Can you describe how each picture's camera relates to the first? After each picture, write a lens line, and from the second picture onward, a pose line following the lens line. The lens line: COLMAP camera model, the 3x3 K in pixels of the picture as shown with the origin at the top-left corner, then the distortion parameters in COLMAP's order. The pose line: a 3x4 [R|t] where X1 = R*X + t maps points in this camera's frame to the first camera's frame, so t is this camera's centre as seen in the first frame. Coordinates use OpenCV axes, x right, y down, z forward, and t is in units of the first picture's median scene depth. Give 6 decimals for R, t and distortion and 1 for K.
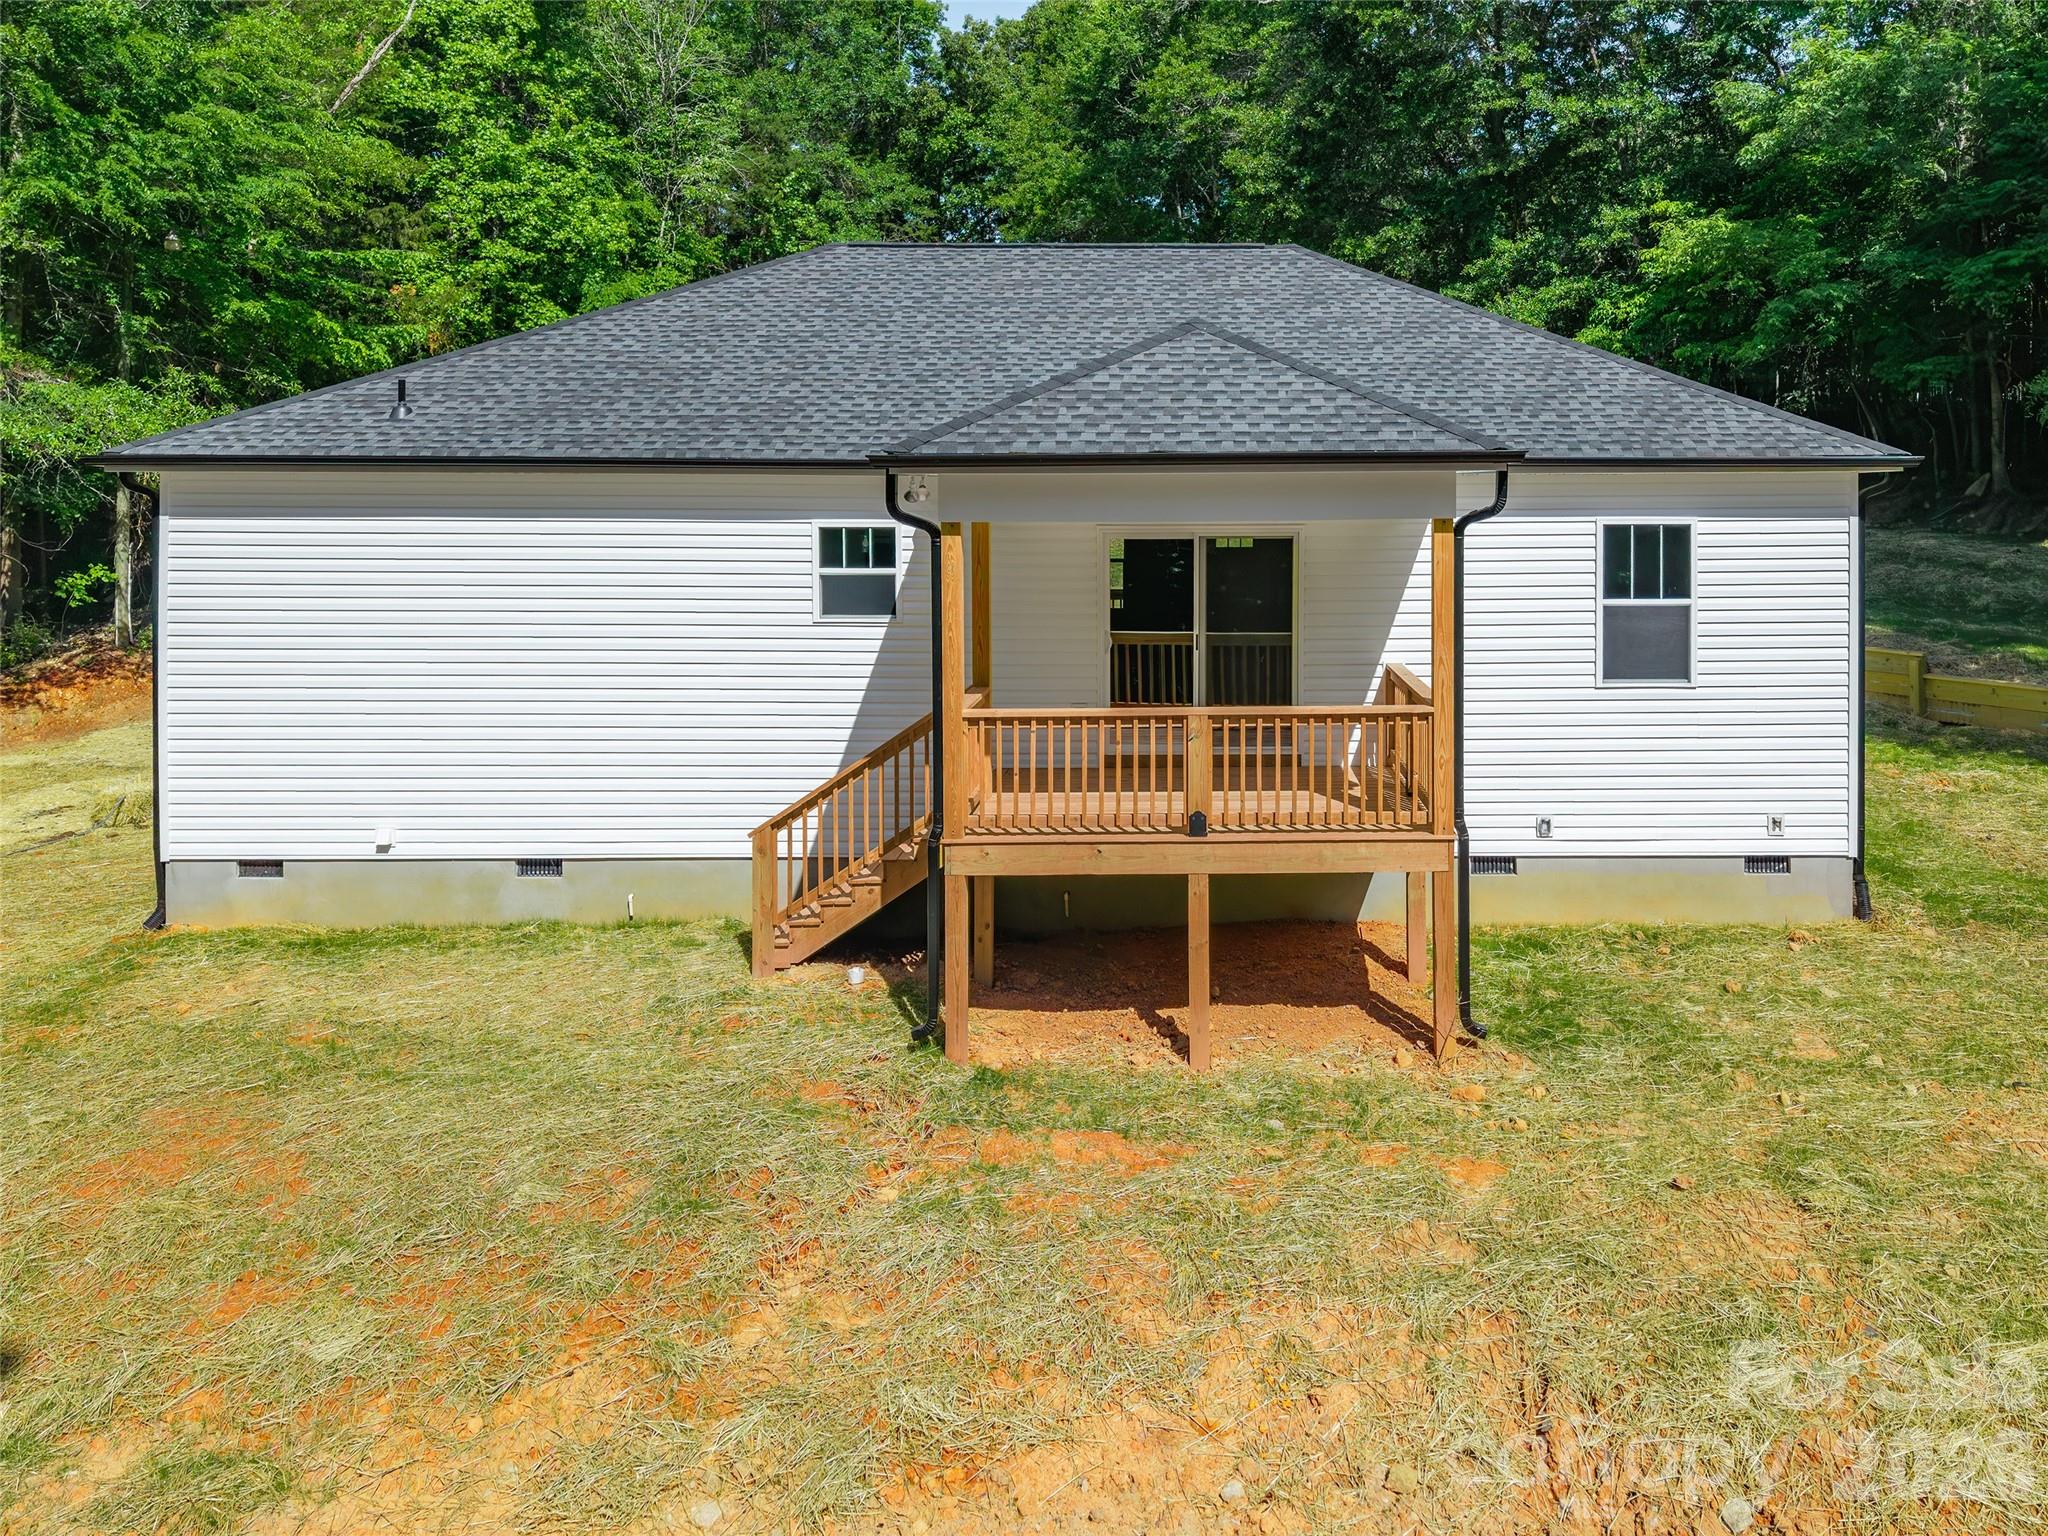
lens RADIAL K [[1436.3, 0, 1024.0], [0, 1436.3, 768.0], [0, 0, 1]] dist [0.005817, -0.001437]
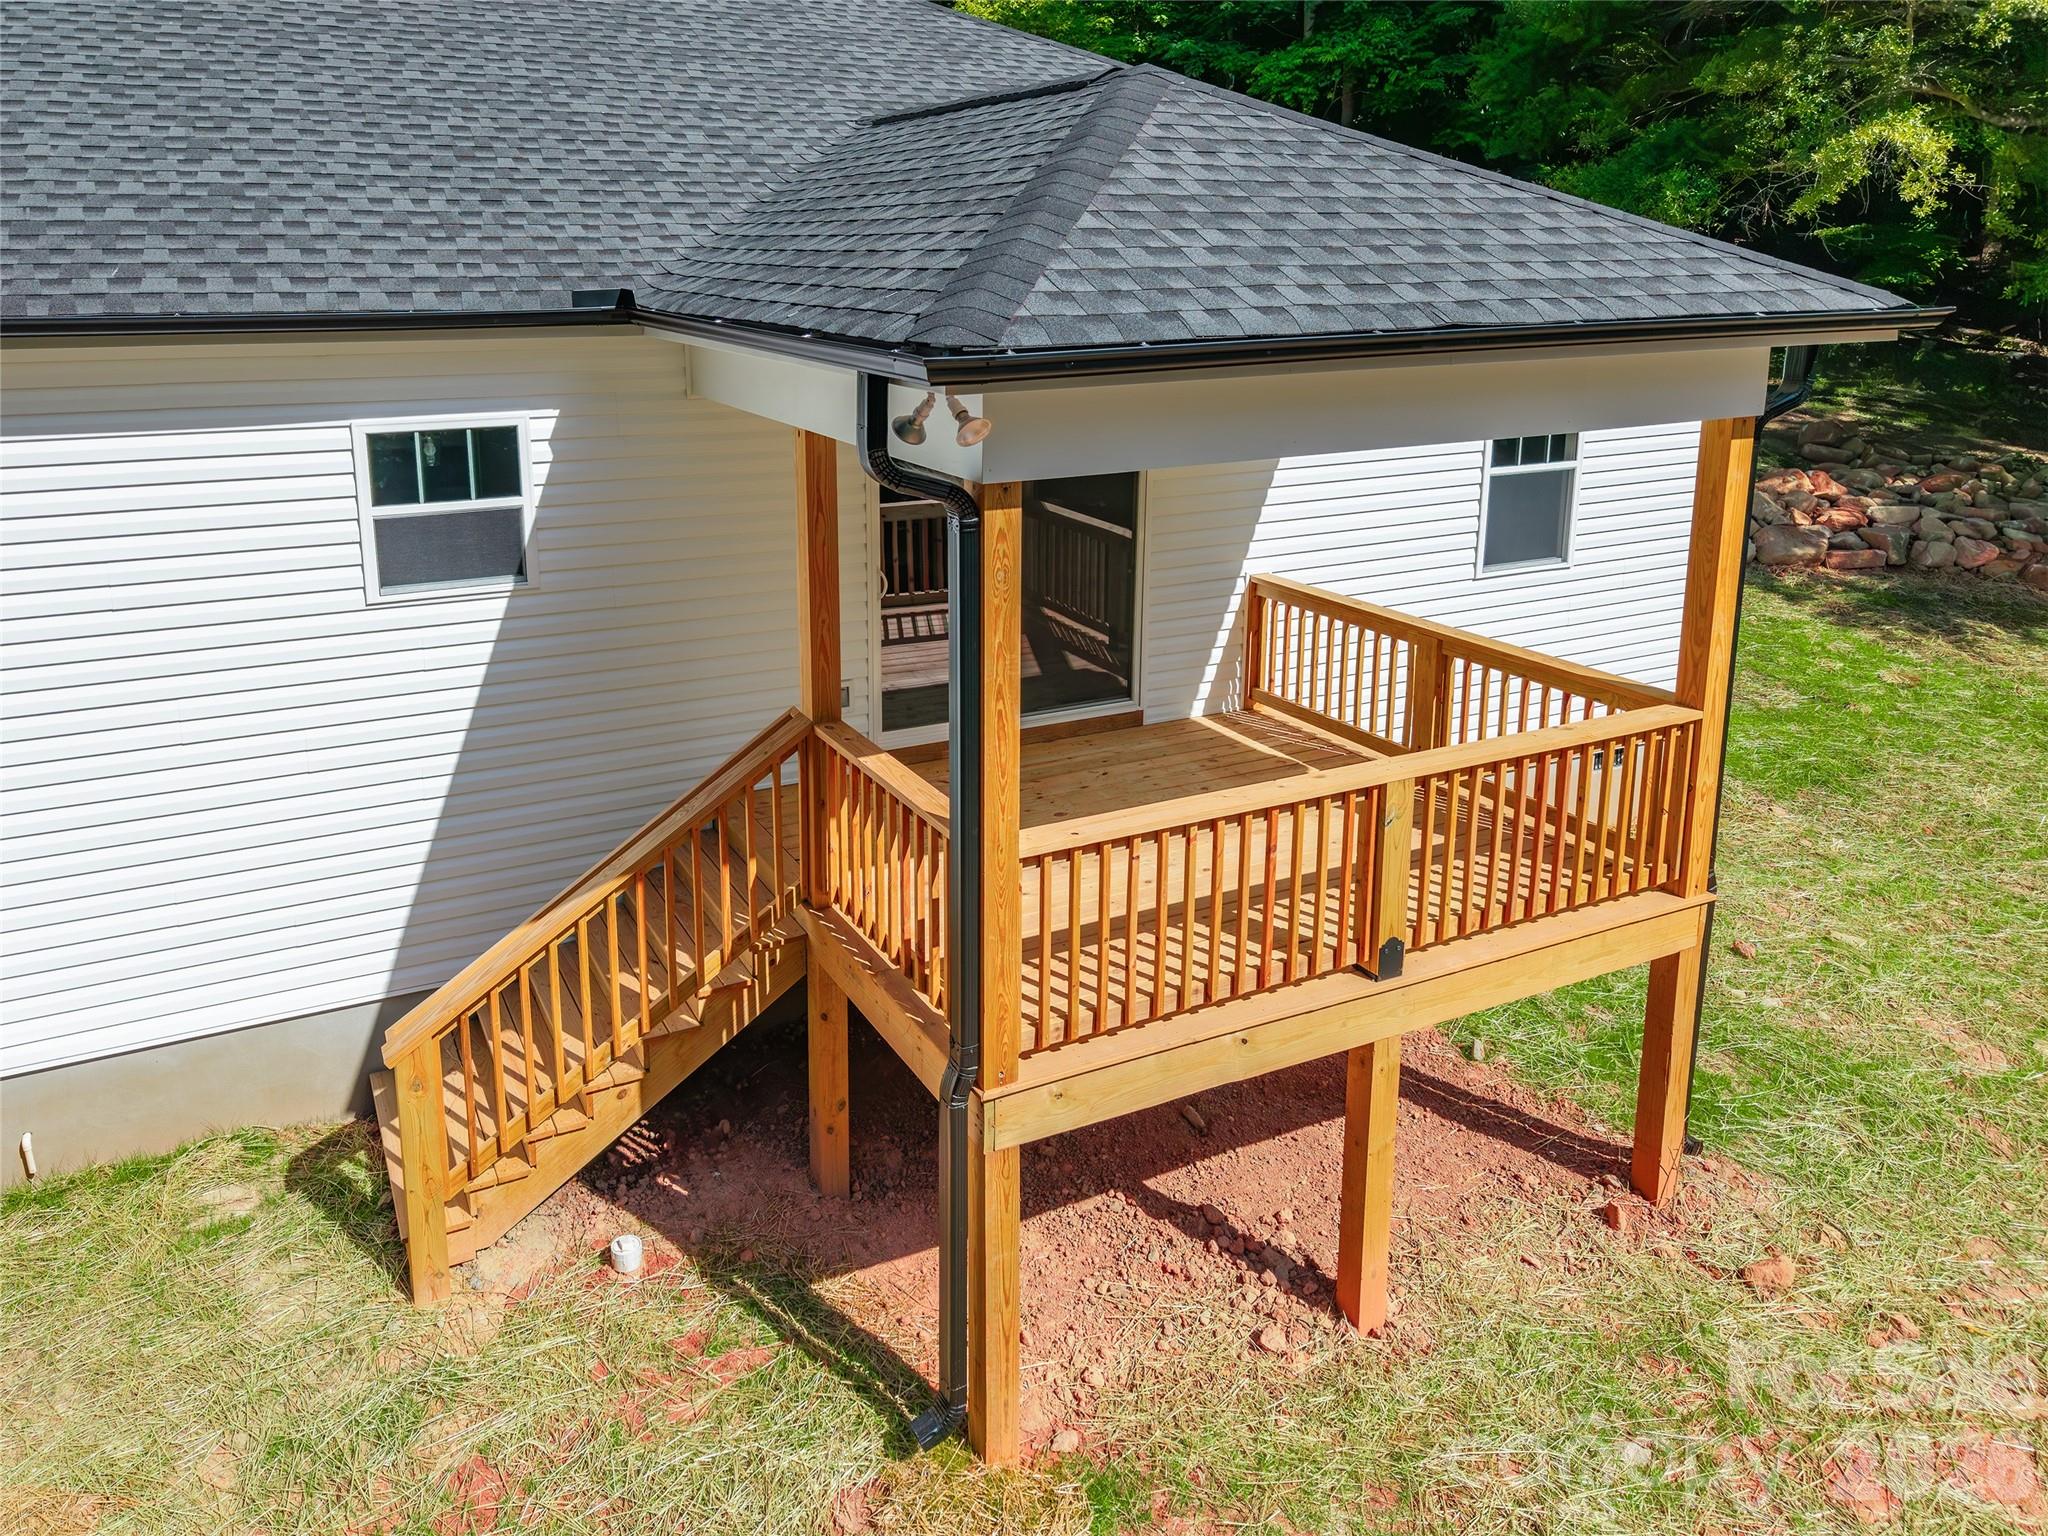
lens RADIAL K [[1463.2, 0, 1026.1], [0, 1463.2, 689.2], [0, 0, 1]] dist [-0.007430, -0.002900]
pose [[0.881451, -0.142094, 0.450393, -0.185213], [0.102595, 0.988502, 0.111076, -0.107996], [-0.460998, -0.051700, 0.885894, 0.392366]]
